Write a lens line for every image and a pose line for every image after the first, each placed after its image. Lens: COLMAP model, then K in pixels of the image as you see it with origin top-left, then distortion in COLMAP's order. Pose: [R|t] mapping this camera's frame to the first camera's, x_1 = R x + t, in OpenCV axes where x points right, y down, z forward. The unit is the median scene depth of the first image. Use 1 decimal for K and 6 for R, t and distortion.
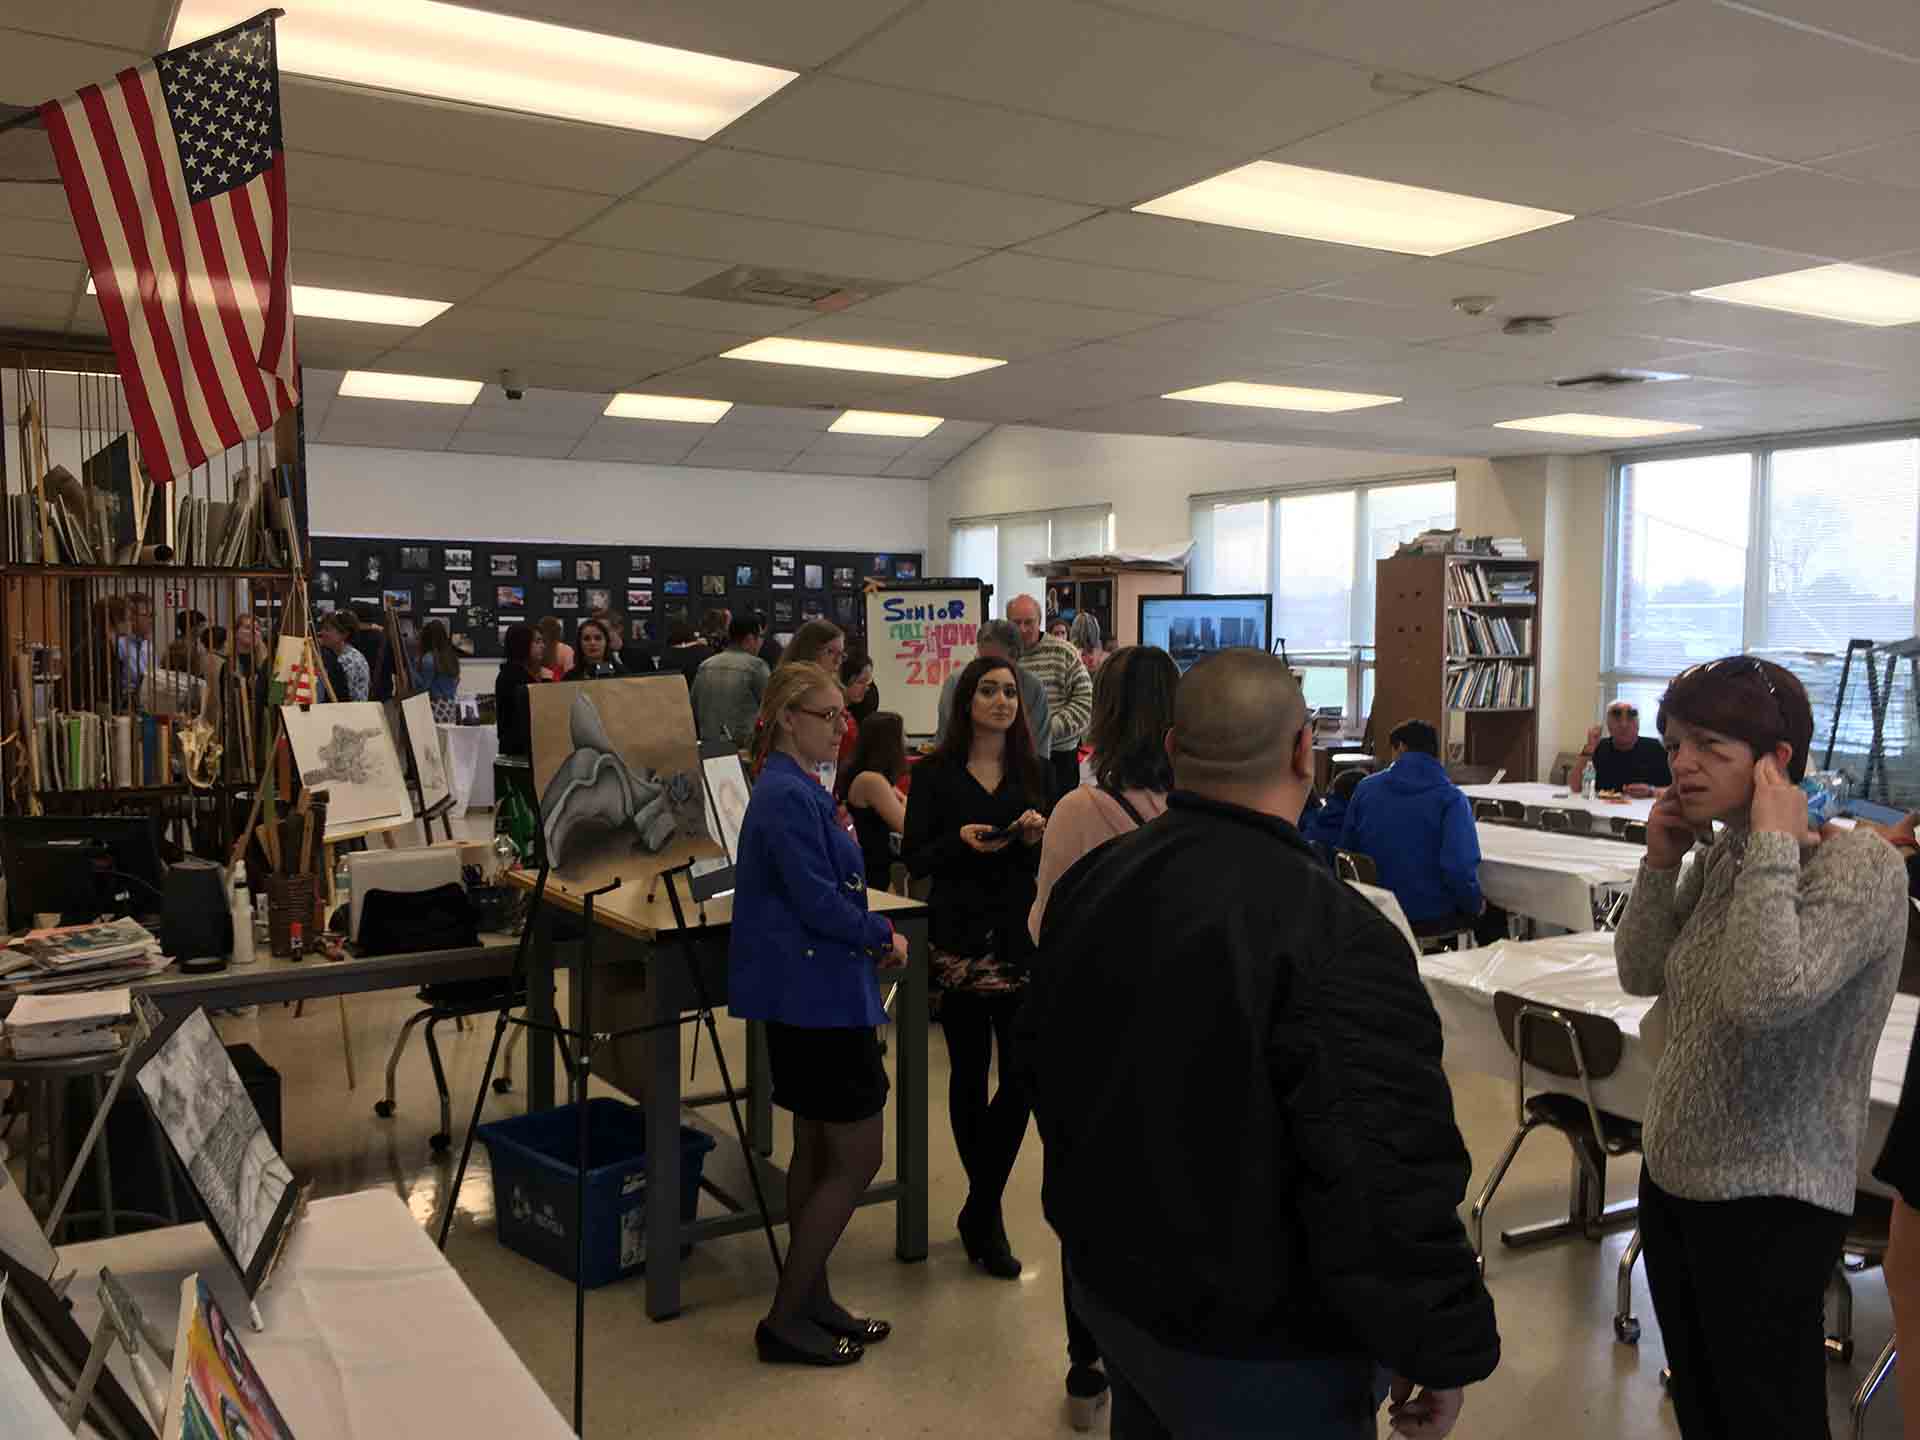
lens RADIAL K [[1615.8, 0, 960.0], [0, 1615.8, 720.0], [0, 0, 1]] dist [0.082339, -0.069049]
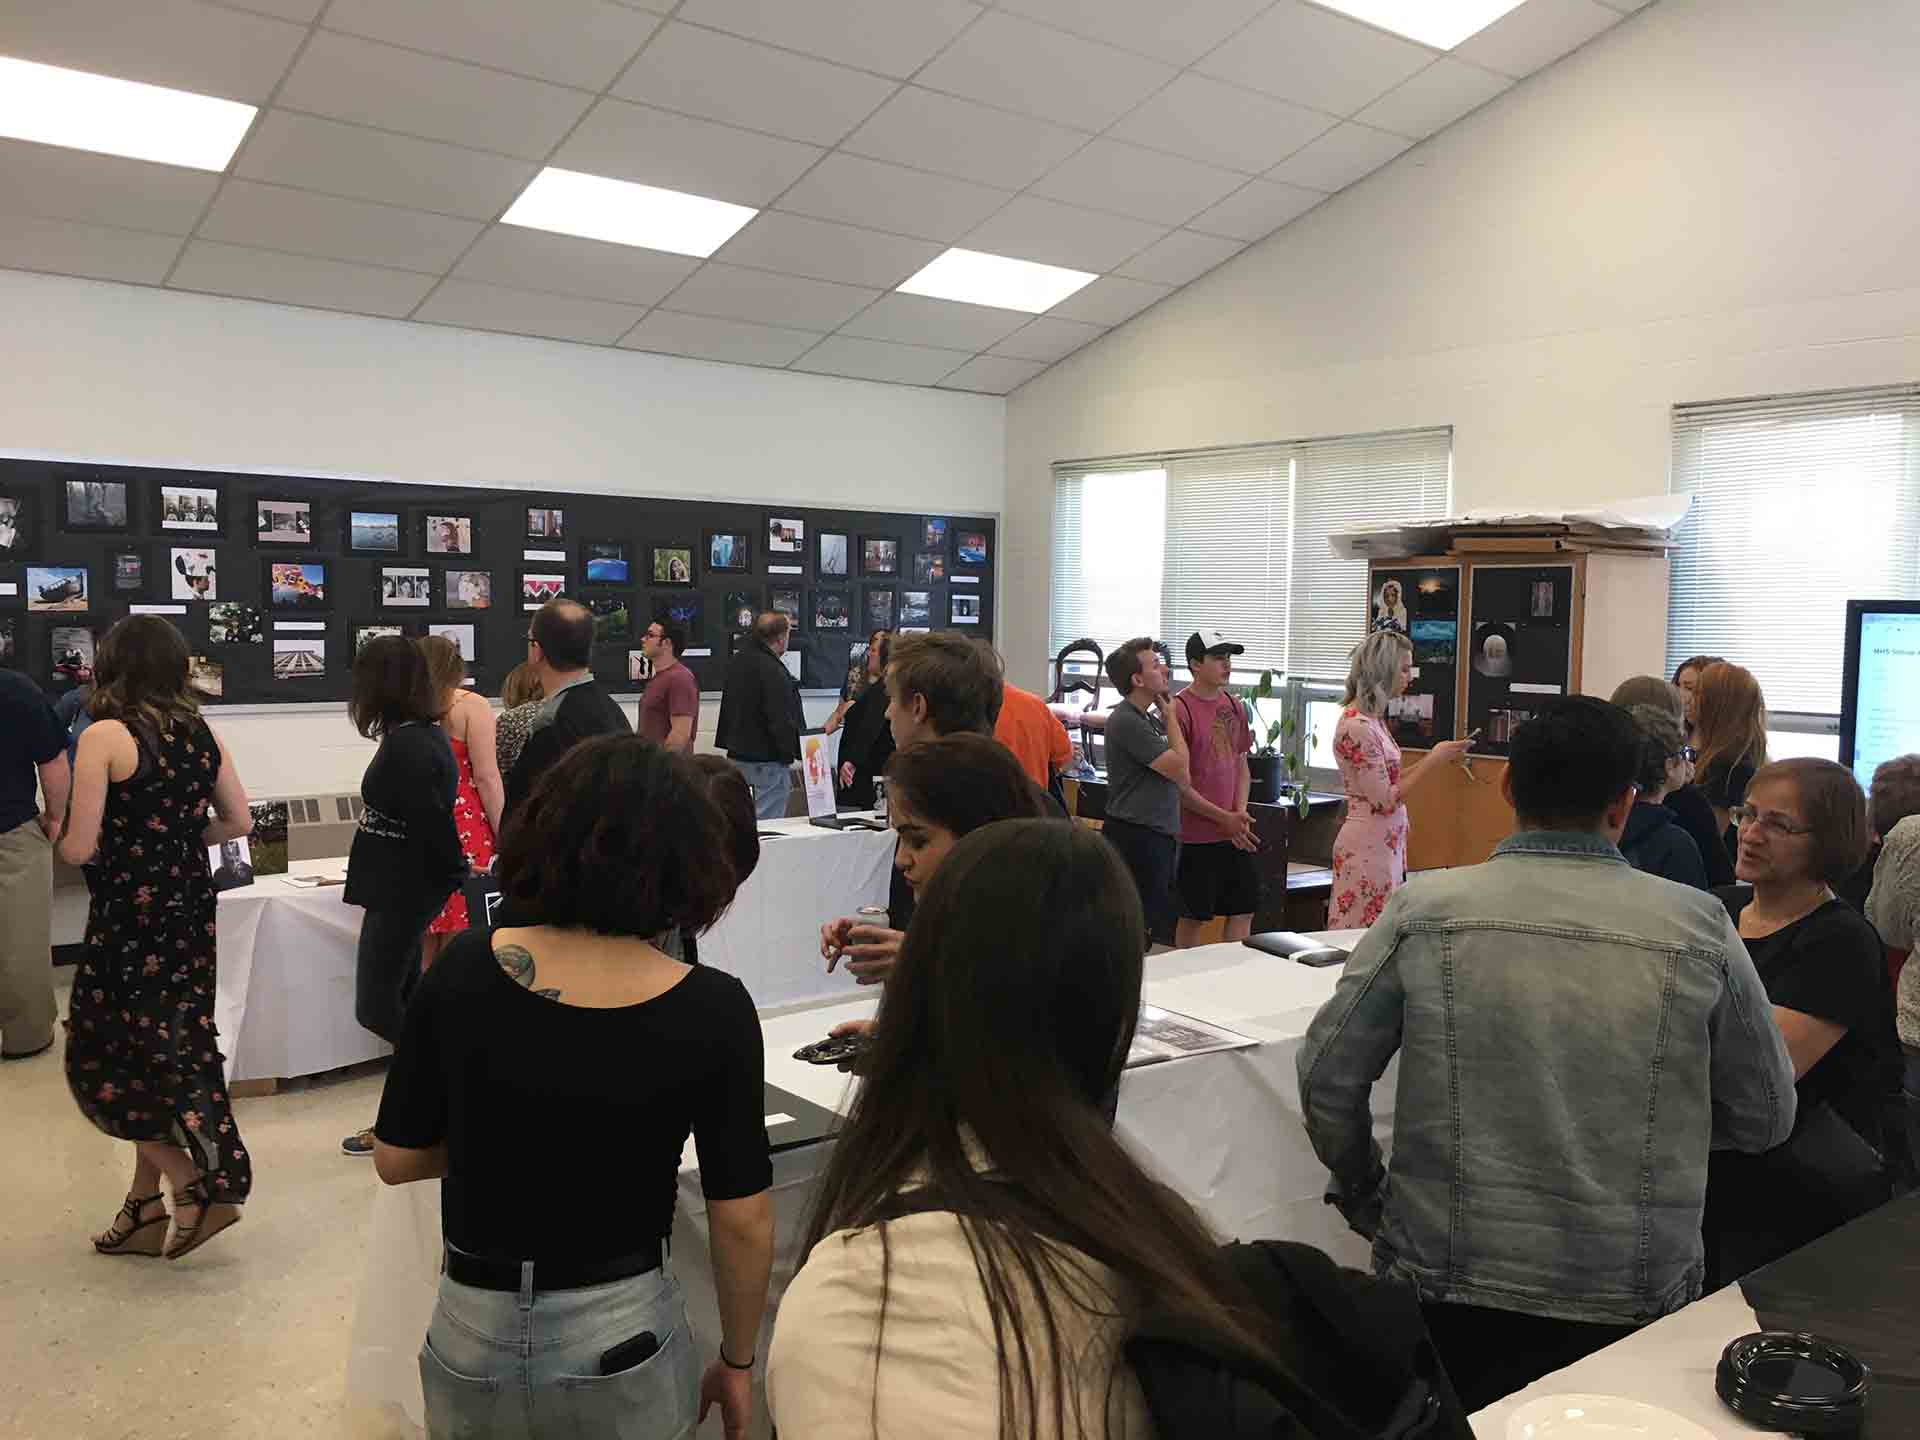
lens RADIAL K [[1615.8, 0, 960.0], [0, 1615.8, 720.0], [0, 0, 1]] dist [0.082339, -0.069049]
pose [[0.987823, -0.001294, 0.155575, -0.149434], [-0.000111, 0.999959, 0.009025, -0.037115], [-0.155580, -0.008933, 0.987783, 0.454179]]
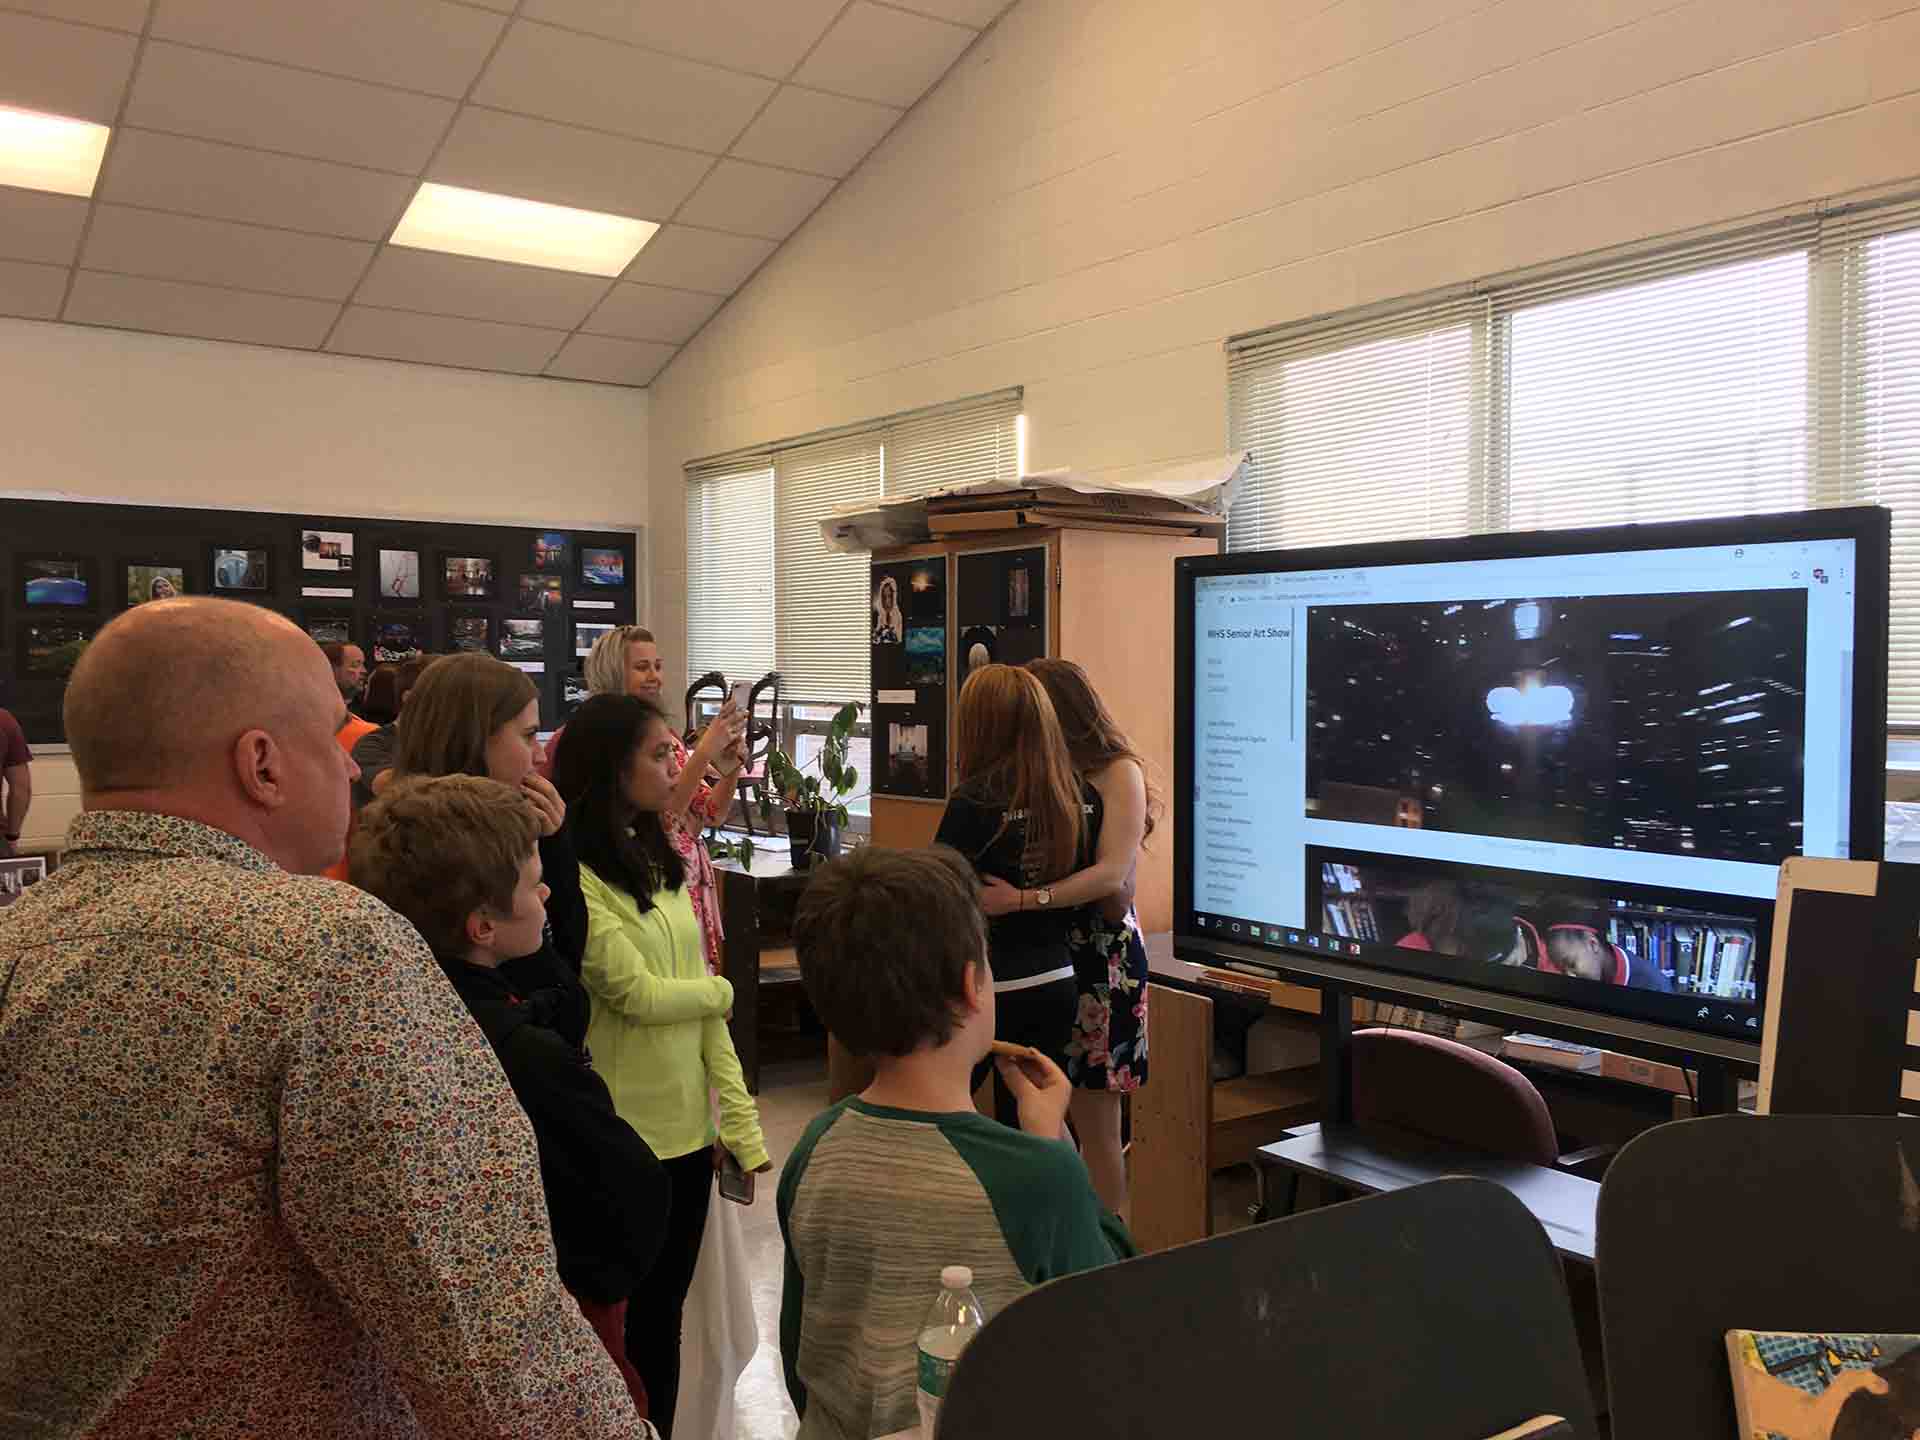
lens RADIAL K [[1615.8, 0, 960.0], [0, 1615.8, 720.0], [0, 0, 1]] dist [0.082339, -0.069049]
pose [[0.995579, -0.007967, 0.093588, 0.034034], [0.010887, 0.999468, -0.030732, -0.030318], [-0.093293, 0.031615, 0.995137, 0.545122]]
